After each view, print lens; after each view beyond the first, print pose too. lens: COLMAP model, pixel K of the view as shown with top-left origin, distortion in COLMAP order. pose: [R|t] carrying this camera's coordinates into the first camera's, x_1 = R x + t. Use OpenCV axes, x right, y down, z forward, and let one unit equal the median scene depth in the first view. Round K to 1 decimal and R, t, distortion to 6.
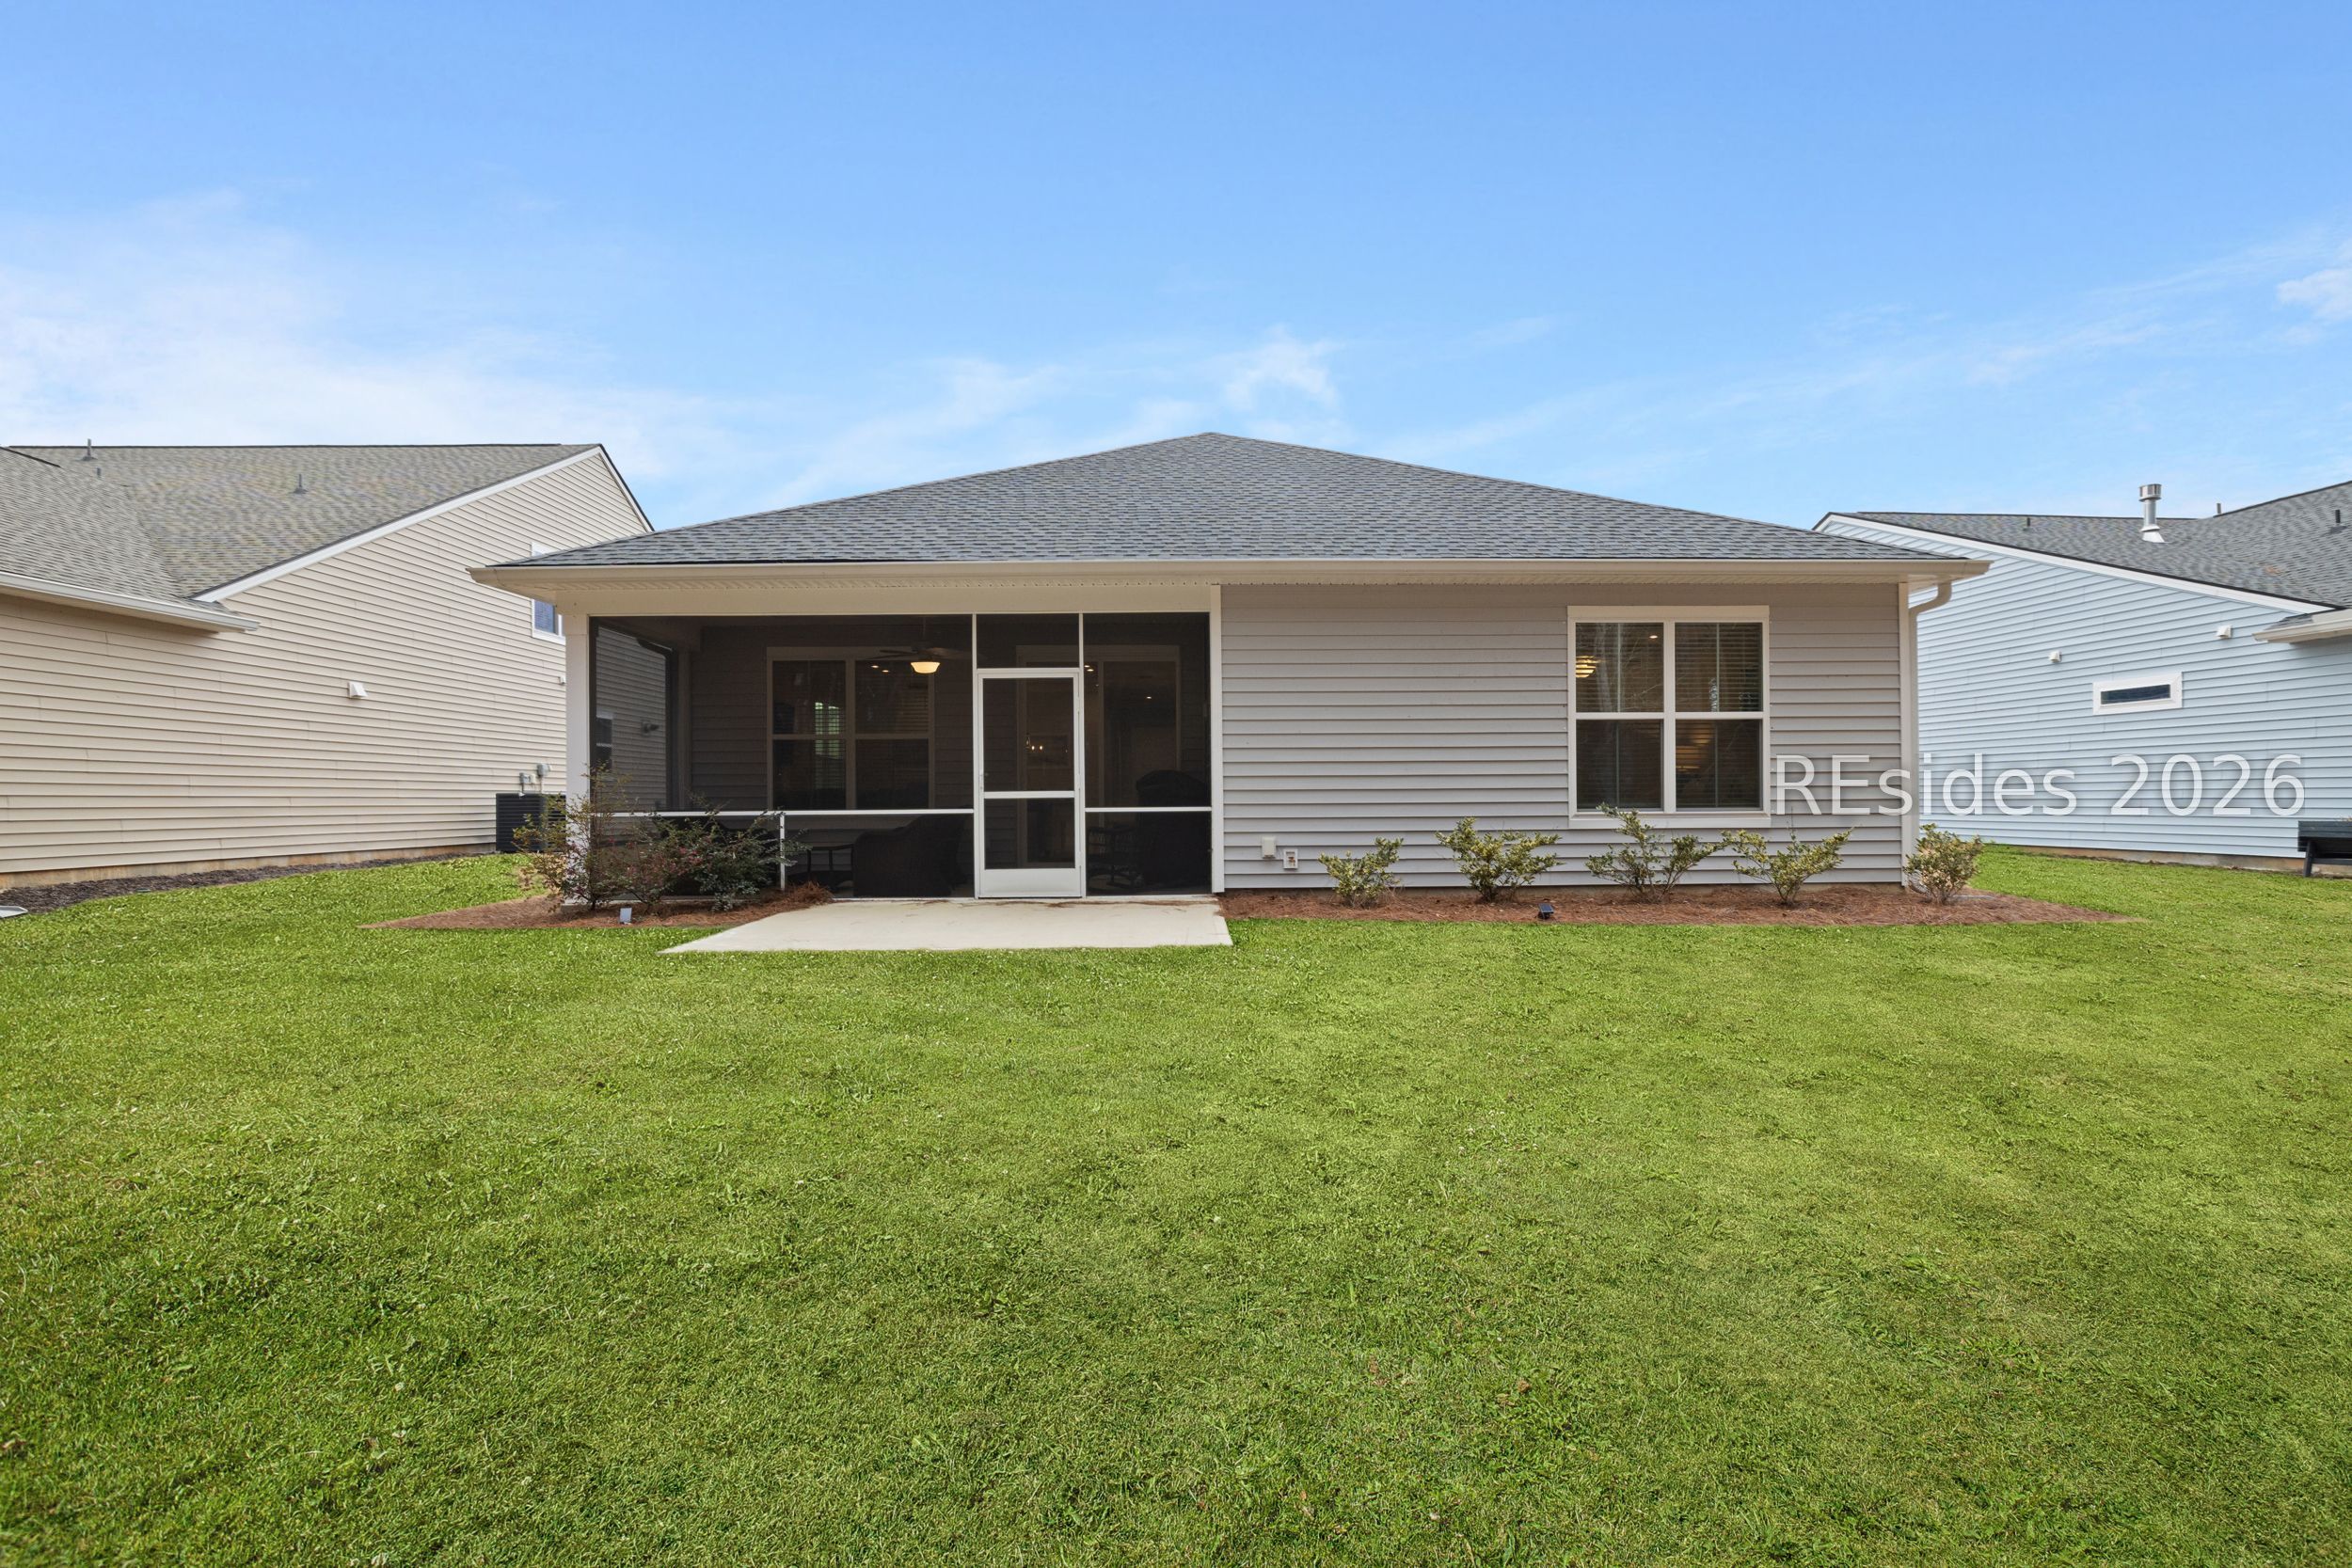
lens RADIAL K [[1050.1, 0, 1169.3], [0, 1050.1, 784.8], [0, 0, 1]] dist [-0.001430, -0.000548]
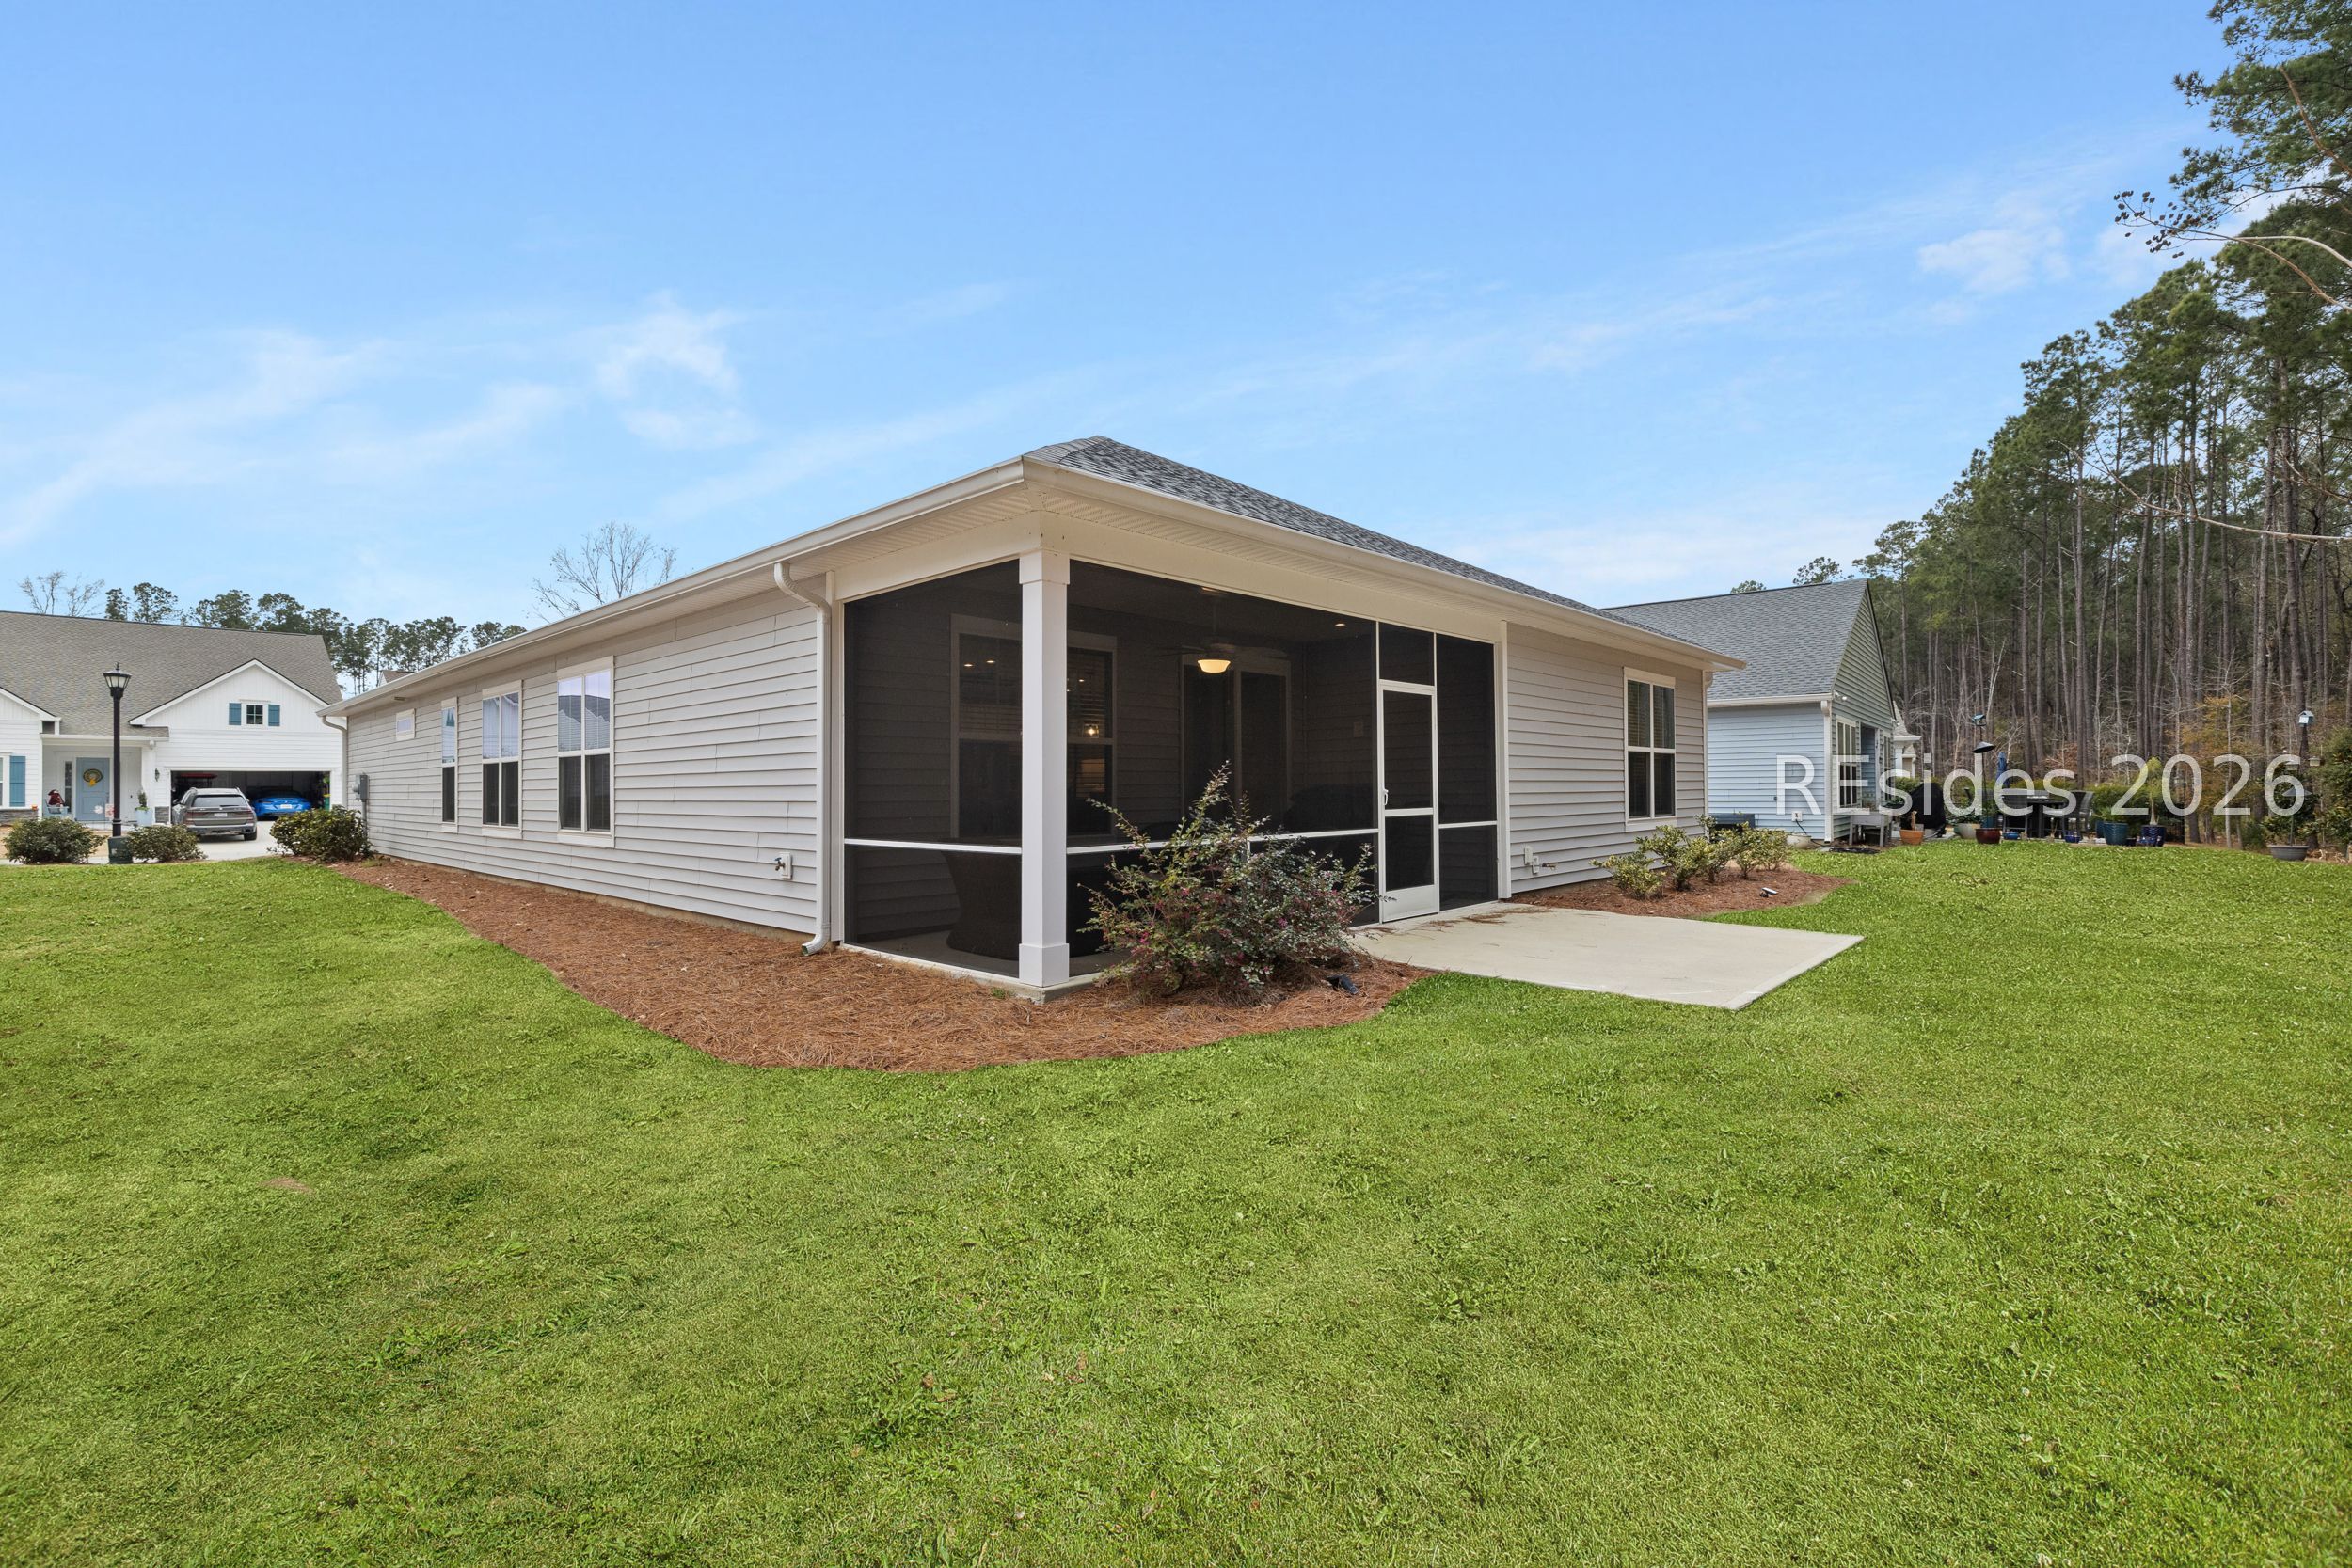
lens RADIAL K [[1050.1, 0, 1176.3], [0, 1050.1, 774.6], [0, 0, 1]] dist [-0.001430, -0.000548]
pose [[0.692385, 0.011290, 0.721440, -0.988485], [0.003302, 0.999818, -0.018815, -0.007526], [-0.721520, 0.015409, 0.692222, 0.480450]]
